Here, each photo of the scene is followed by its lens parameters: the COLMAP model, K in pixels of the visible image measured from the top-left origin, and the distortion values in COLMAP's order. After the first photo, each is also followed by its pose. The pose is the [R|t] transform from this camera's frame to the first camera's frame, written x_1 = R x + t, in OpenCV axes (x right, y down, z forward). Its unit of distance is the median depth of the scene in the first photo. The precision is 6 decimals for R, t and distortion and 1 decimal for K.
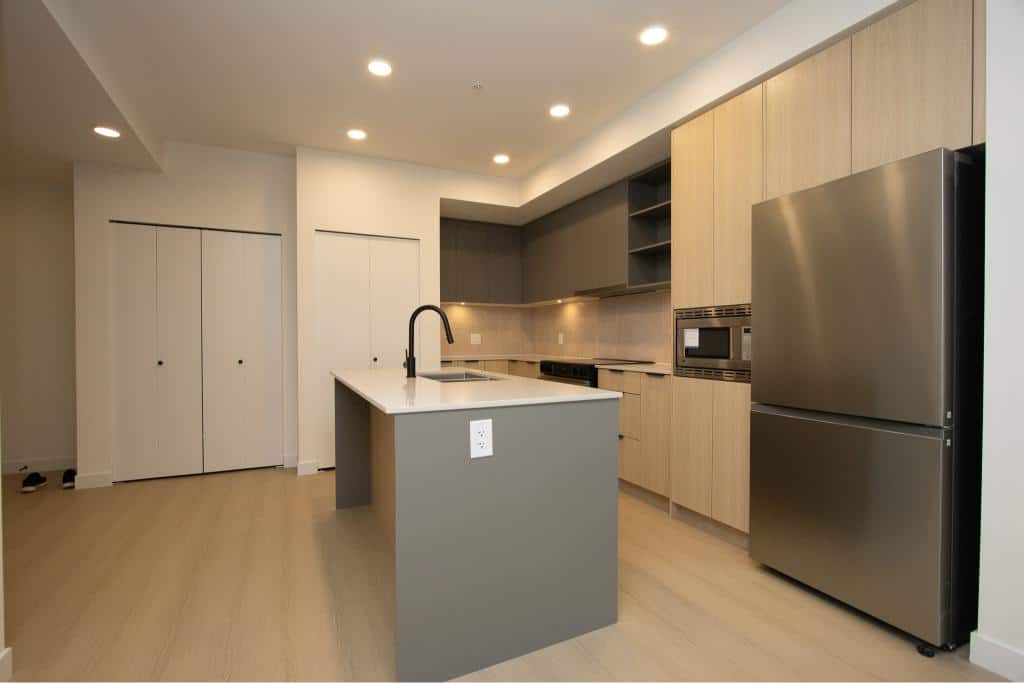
lens RADIAL K [[469.9, 0, 504.9], [0, 469.9, 343.3], [0, 0, 1]] dist [-0.008758, 0.000623]
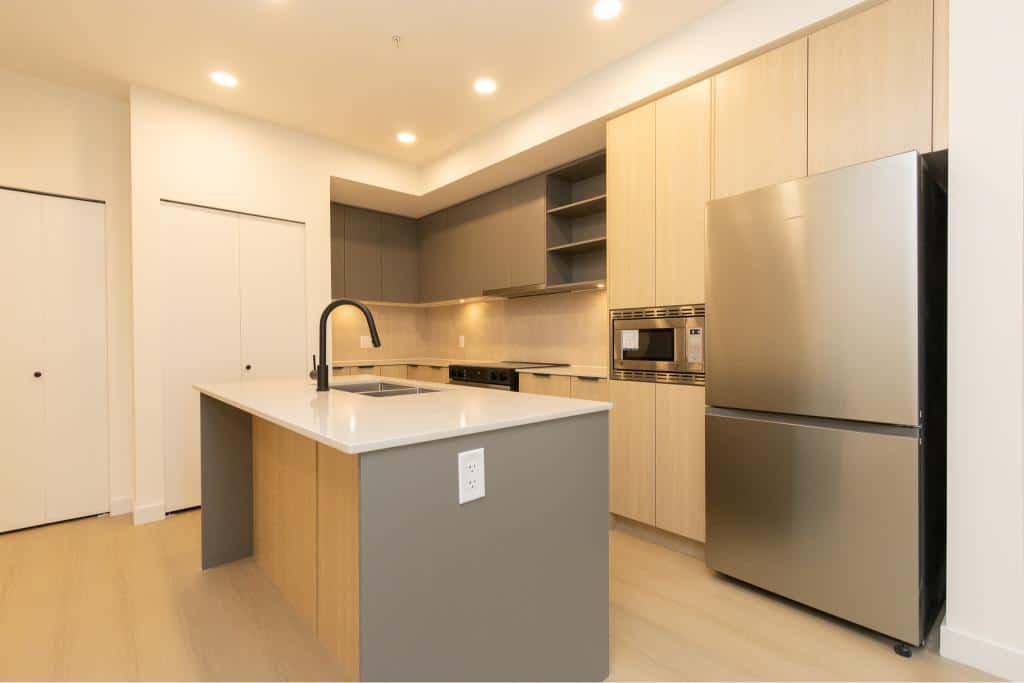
lens RADIAL K [[463.6, 0, 505.1], [0, 463.6, 344.3], [0, 0, 1]] dist [0.015024, -0.005173]
pose [[0.959126, -0.005415, 0.282927, -0.095874], [0.006329, 0.999977, -0.002315, -0.000847], [-0.282908, 0.004011, 0.959139, 0.131782]]
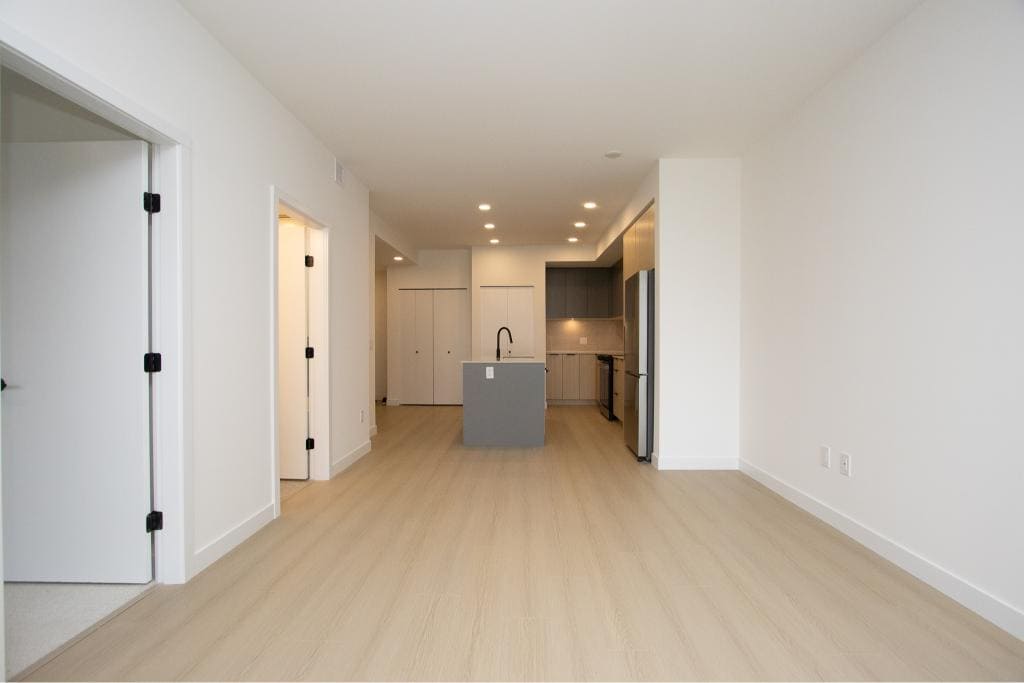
lens RADIAL K [[469.9, 0, 504.9], [0, 469.9, 343.3], [0, 0, 1]] dist [-0.008758, 0.000623]
pose [[0.885812, 0.001489, -0.464042, 0.710675], [-0.002990, 0.999992, -0.002500, 0.004942], [0.464035, 0.003602, 0.885810, -0.832495]]
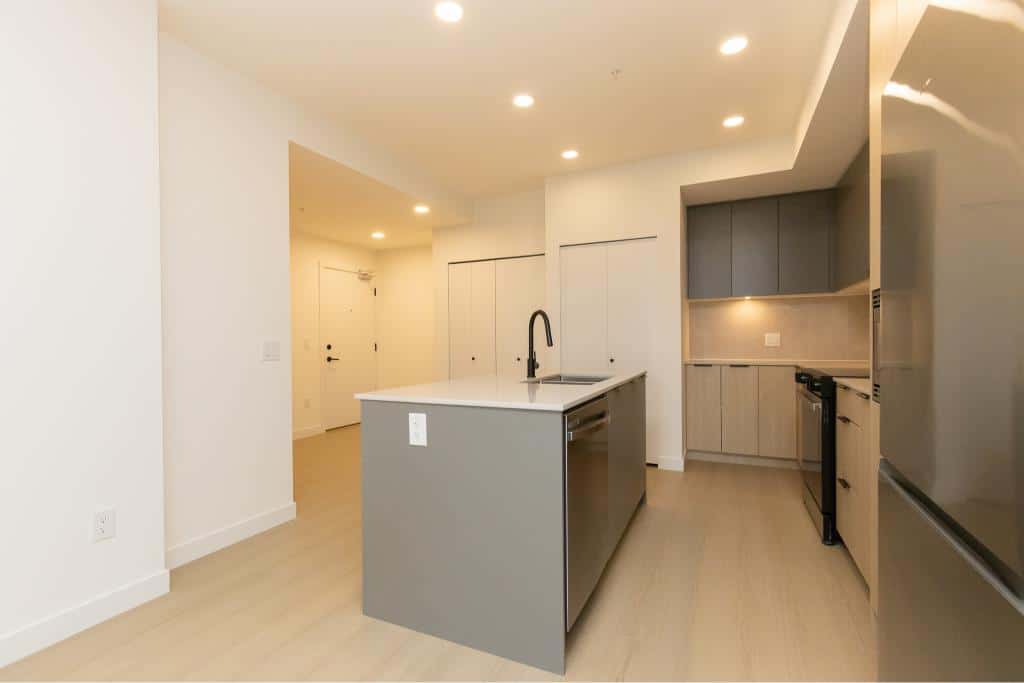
lens RADIAL K [[463.6, 0, 505.1], [0, 463.6, 344.3], [0, 0, 1]] dist [0.015024, -0.005173]
pose [[0.629394, 0.000956, -0.777086, 0.454393], [0.000997, 0.999997, 0.002038, -0.004374], [0.777086, -0.002057, 0.629391, 0.208850]]
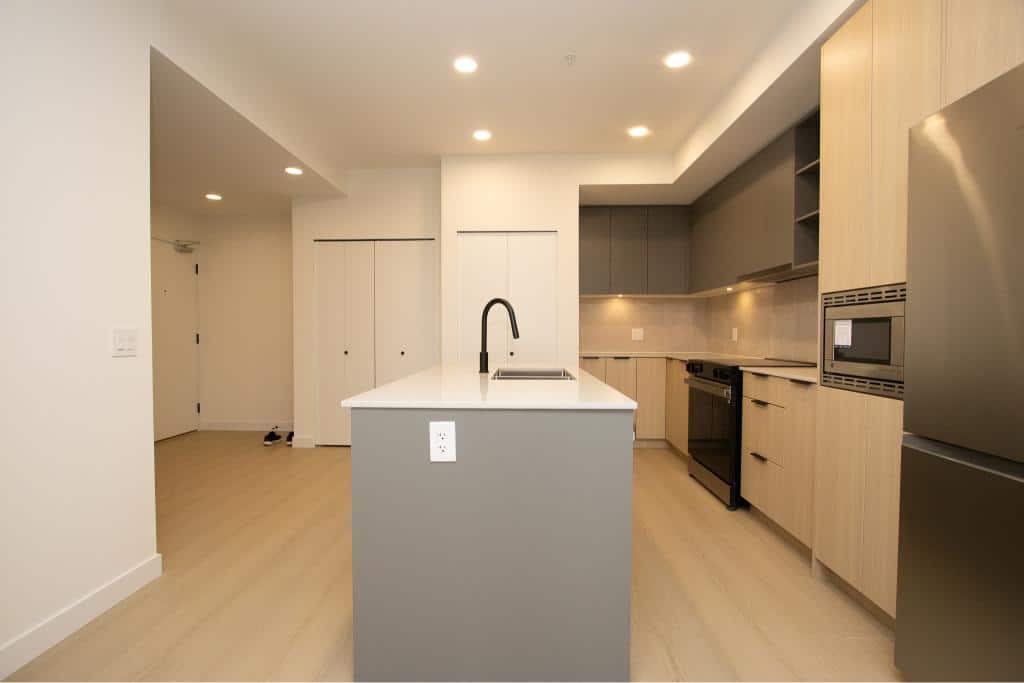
lens RADIAL K [[469.9, 0, 504.9], [0, 469.9, 343.3], [0, 0, 1]] dist [-0.008758, 0.000623]
pose [[0.884450, 0.012170, -0.466476, 0.226488], [-0.007086, 0.999895, 0.012650, -0.001168], [0.466581, -0.007882, 0.884444, 0.113119]]
